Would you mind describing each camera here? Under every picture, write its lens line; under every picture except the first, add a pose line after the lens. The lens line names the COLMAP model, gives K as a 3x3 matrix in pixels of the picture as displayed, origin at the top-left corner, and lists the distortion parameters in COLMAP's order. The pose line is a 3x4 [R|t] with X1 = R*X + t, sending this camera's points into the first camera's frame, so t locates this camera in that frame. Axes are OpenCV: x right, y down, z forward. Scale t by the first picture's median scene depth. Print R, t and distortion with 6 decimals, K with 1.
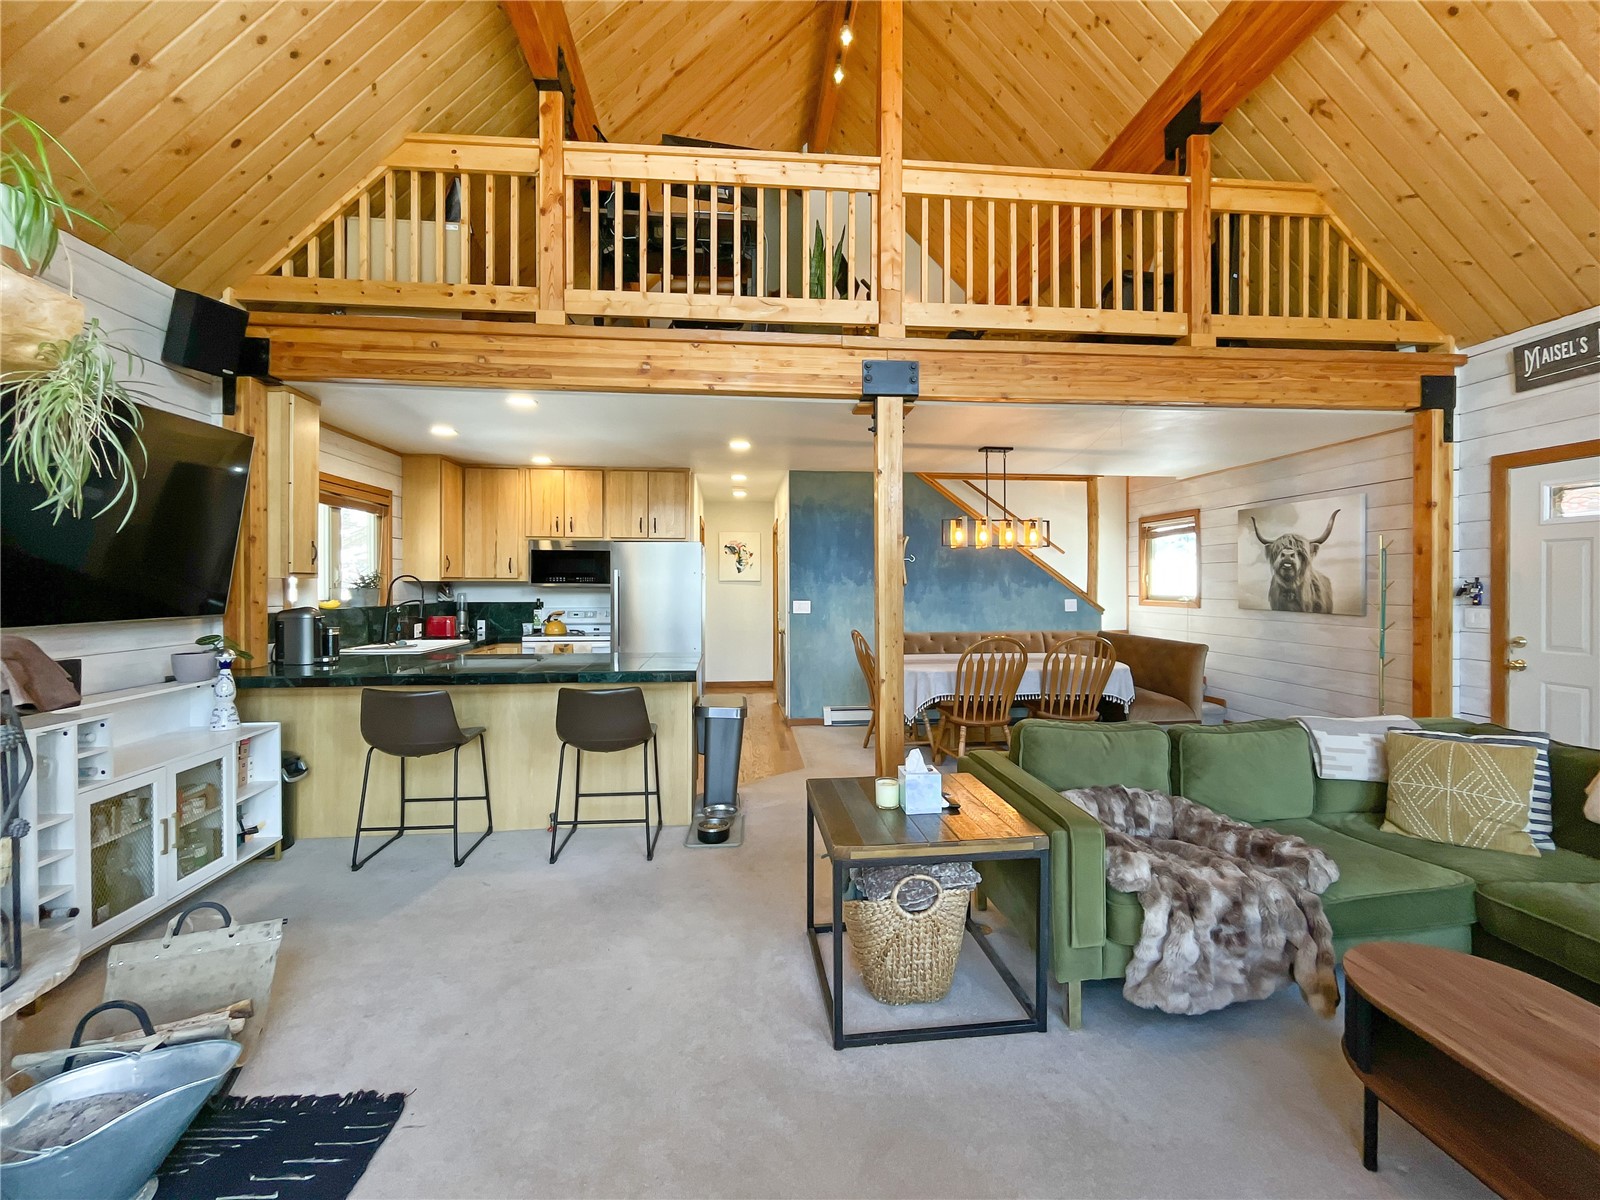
lens RADIAL K [[648.3, 0, 787.6], [0, 648.3, 580.4], [0, 0, 1]] dist [-0.003343, -0.000327]
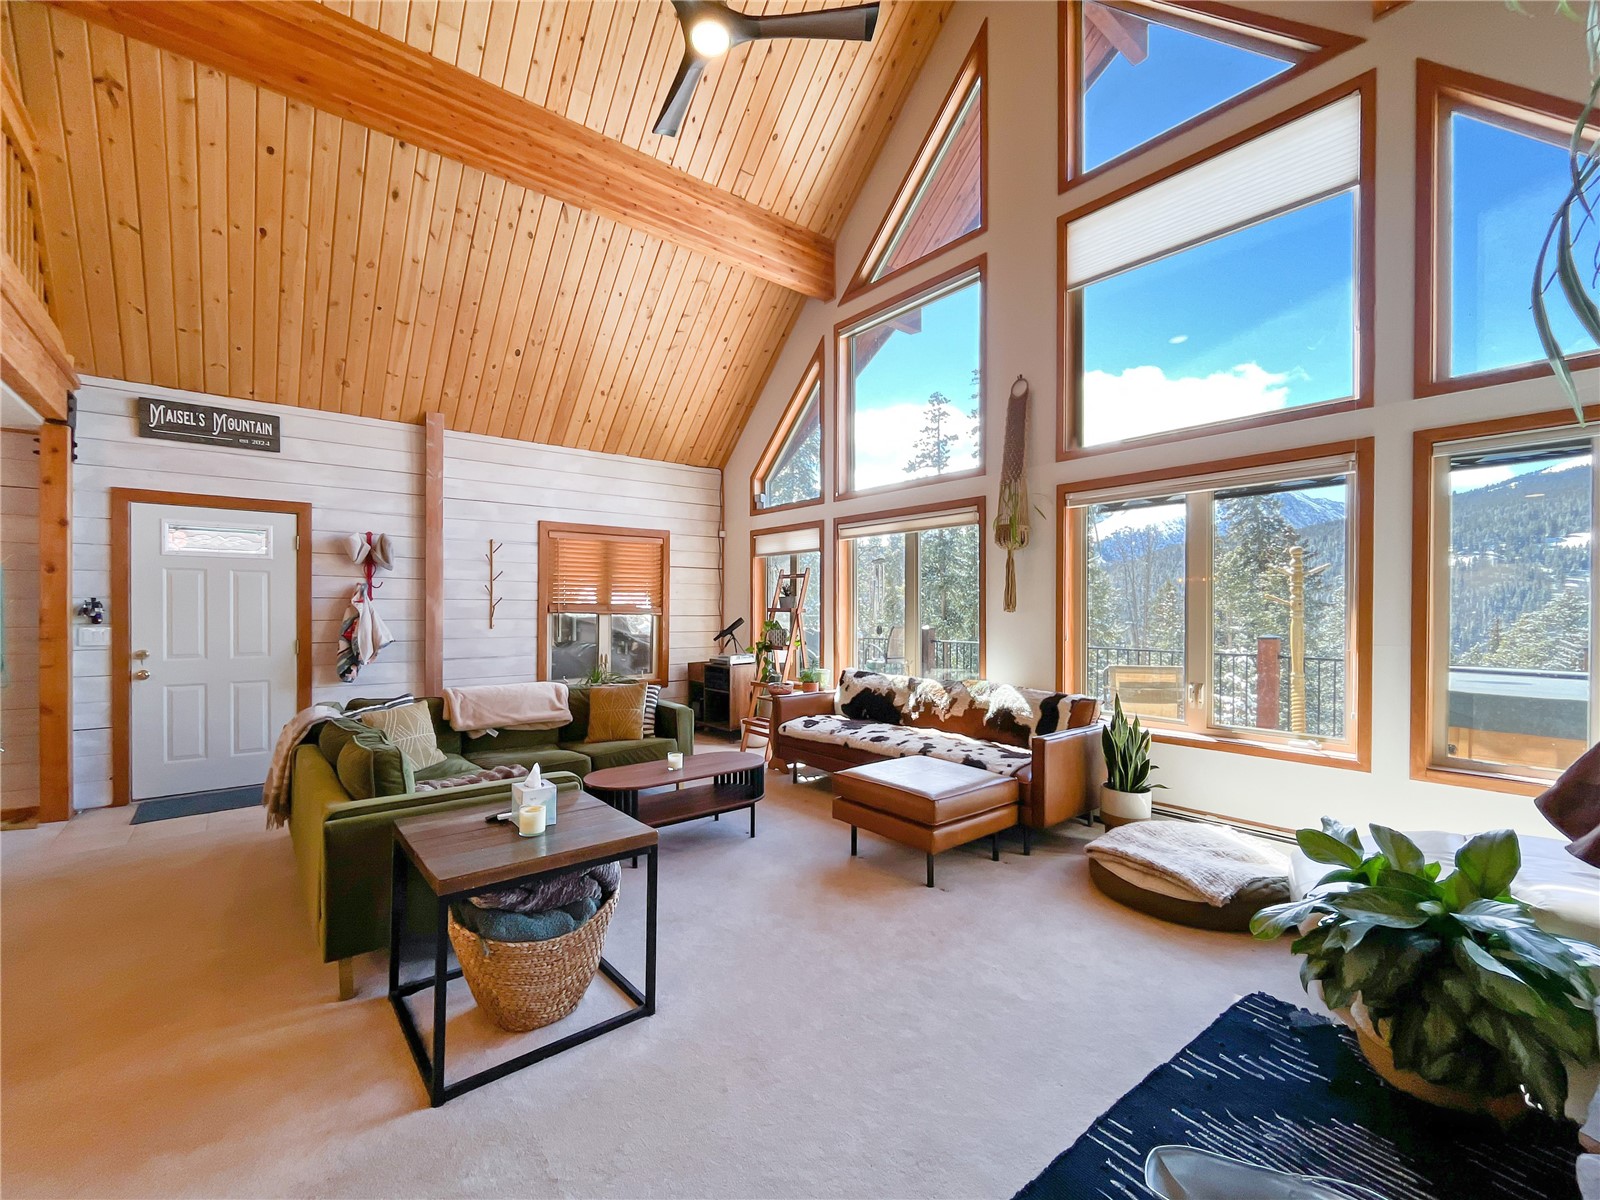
lens RADIAL K [[648.3, 0, 805.9], [0, 648.3, 605.7], [0, 0, 1]] dist [-0.003343, -0.000327]
pose [[-0.581390, -0.001159, 0.813624, -0.481697], [-0.005843, 0.999979, -0.002751, 0.004691], [-0.813604, -0.006353, -0.581385, 0.693345]]
